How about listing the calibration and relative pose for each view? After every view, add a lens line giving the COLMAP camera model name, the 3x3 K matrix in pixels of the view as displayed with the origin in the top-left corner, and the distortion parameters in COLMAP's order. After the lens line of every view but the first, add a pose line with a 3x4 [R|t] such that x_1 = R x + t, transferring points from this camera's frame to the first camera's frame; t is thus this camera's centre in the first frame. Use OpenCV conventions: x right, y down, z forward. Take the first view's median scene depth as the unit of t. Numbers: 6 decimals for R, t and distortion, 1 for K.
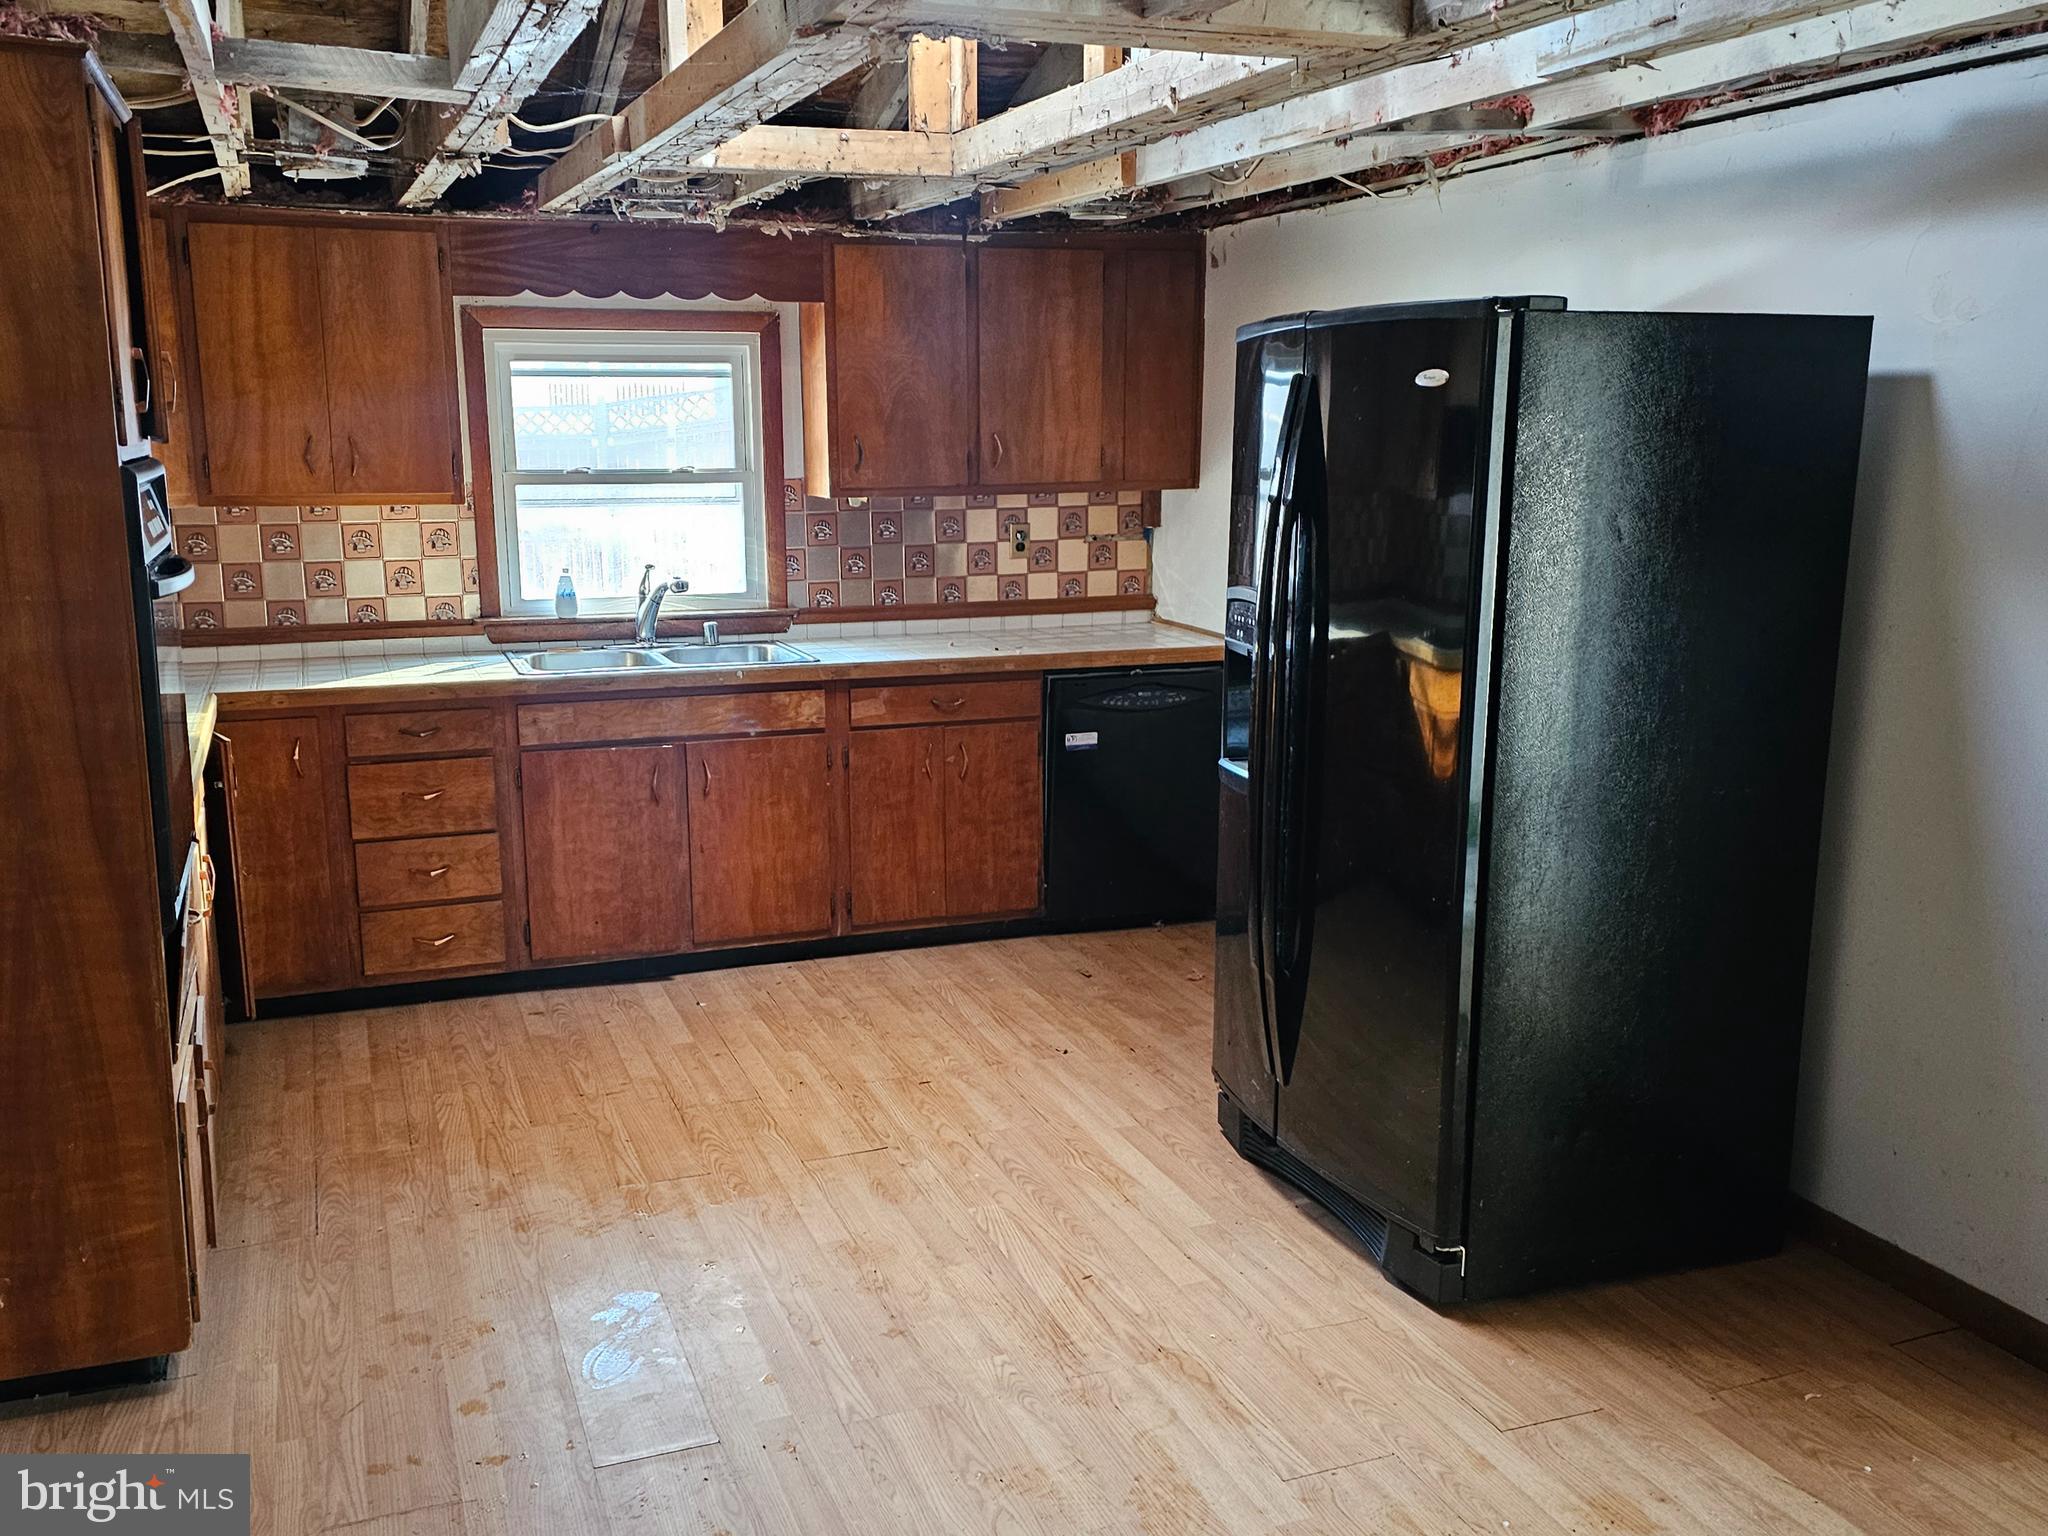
lens RADIAL K [[1867.2, 0, 1021.1], [0, 1867.2, 804.4], [0, 0, 1]] dist [0.064557, -0.095984]
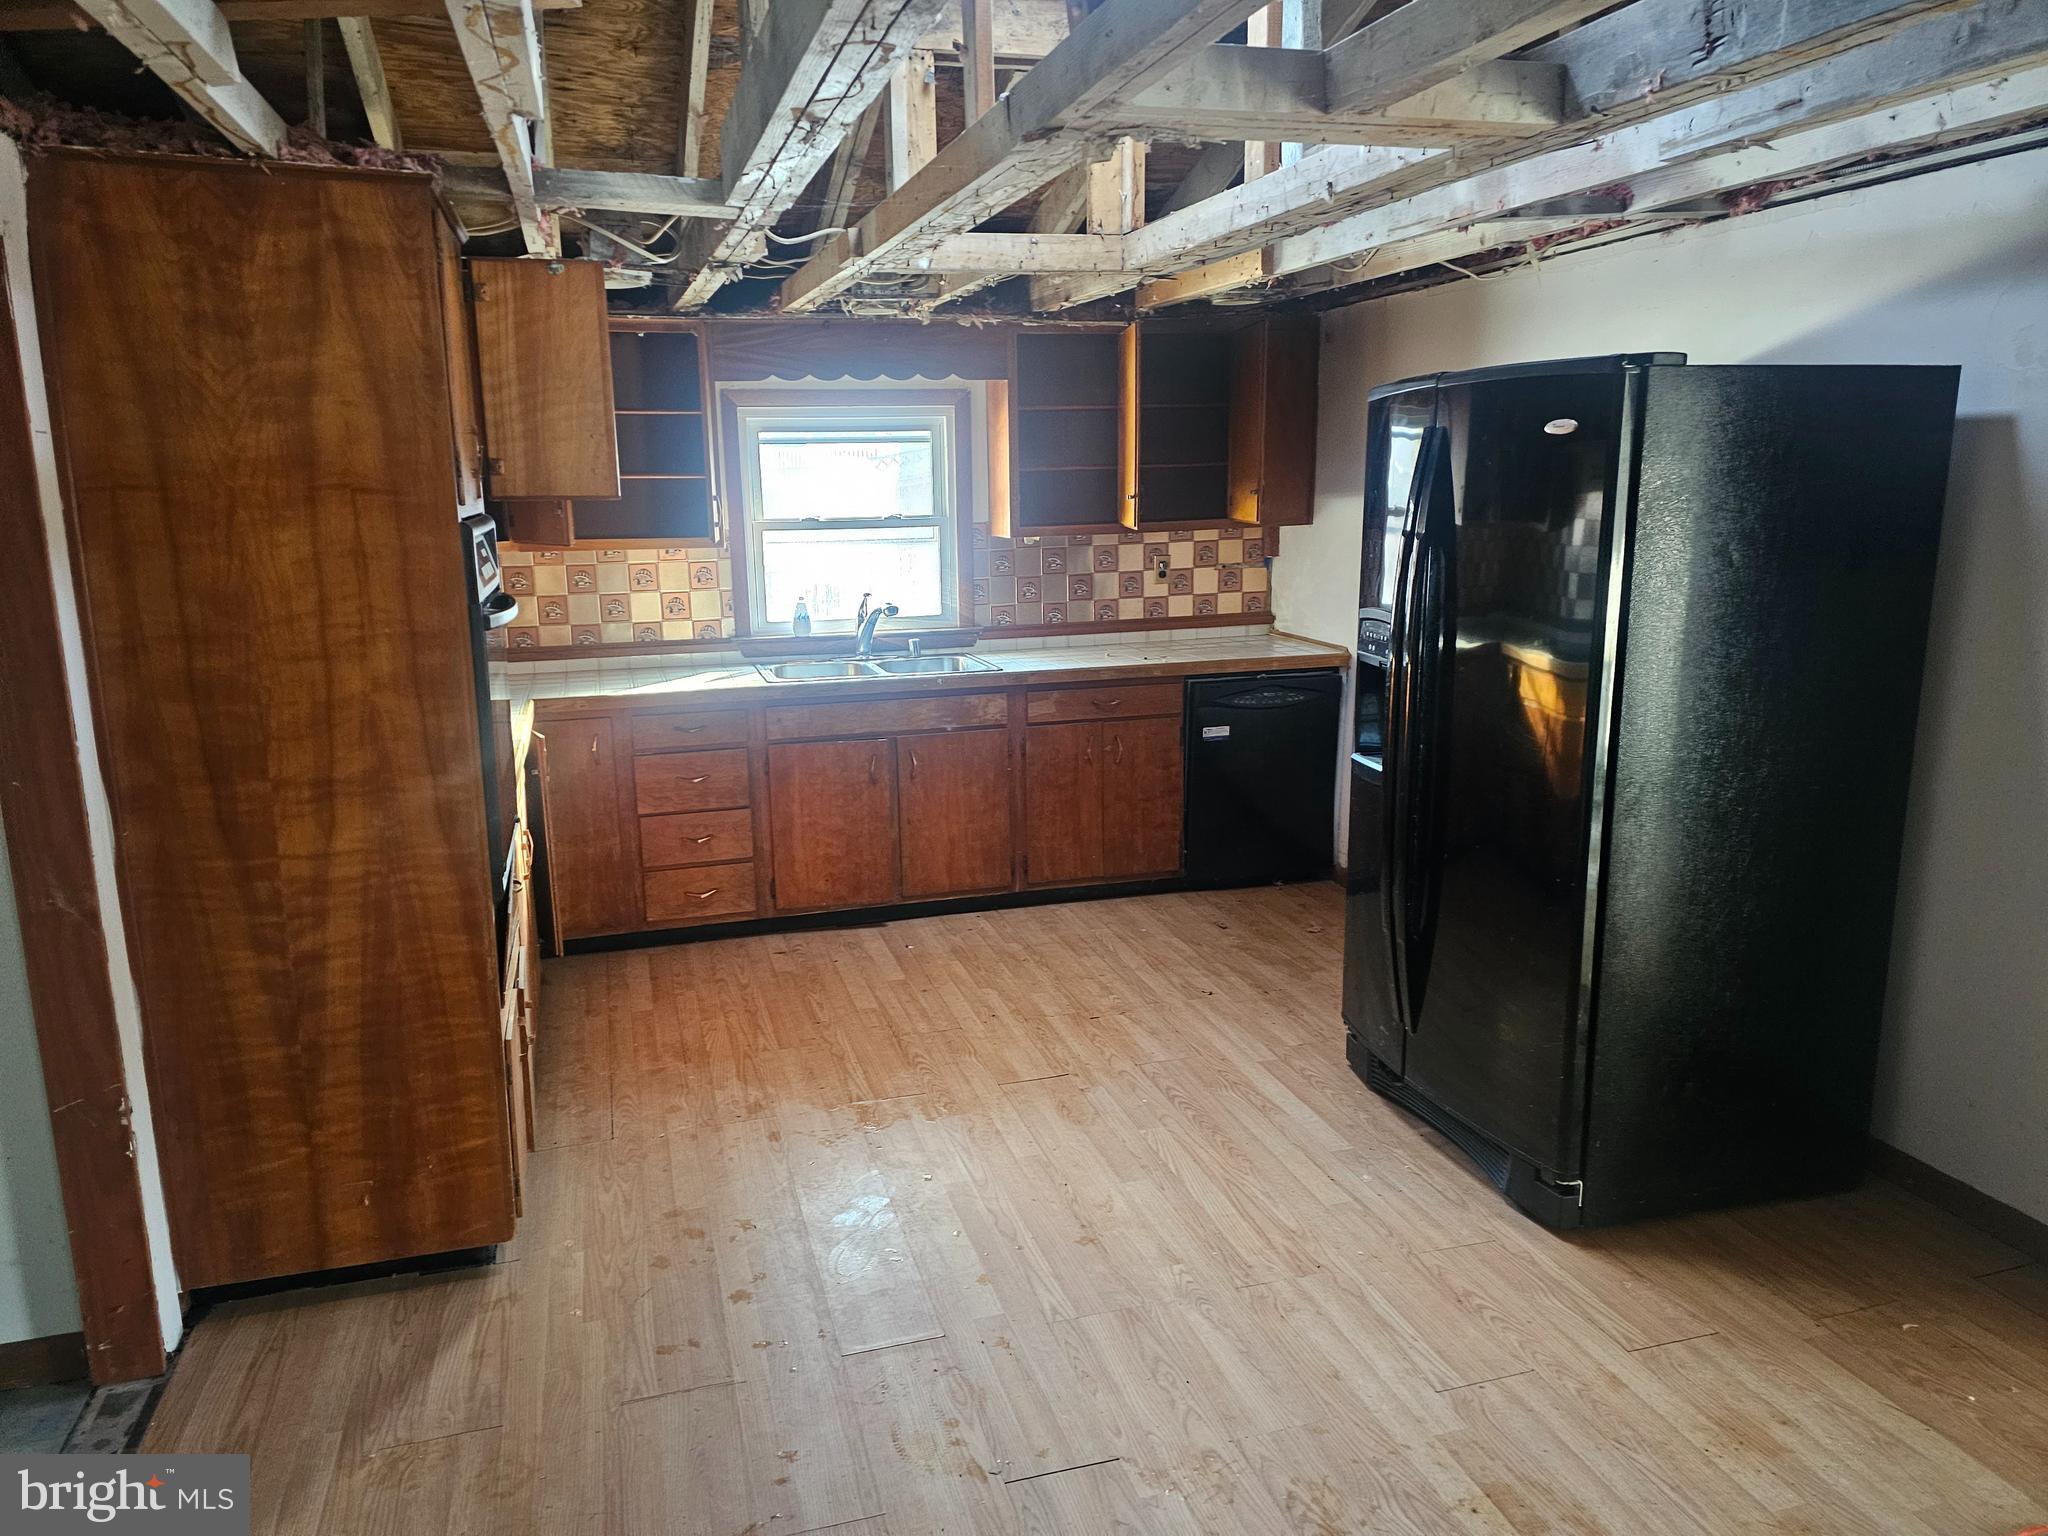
lens RADIAL K [[1392.9, 0, 991.6], [0, 1392.9, 761.9], [0, 0, 1]] dist [0.045127, -0.054583]
pose [[0.996497, -0.000032, -0.083629, -0.050969], [0.000044, 1.000000, 0.000147, -0.020832], [0.083629, -0.000150, 0.996497, 0.108285]]
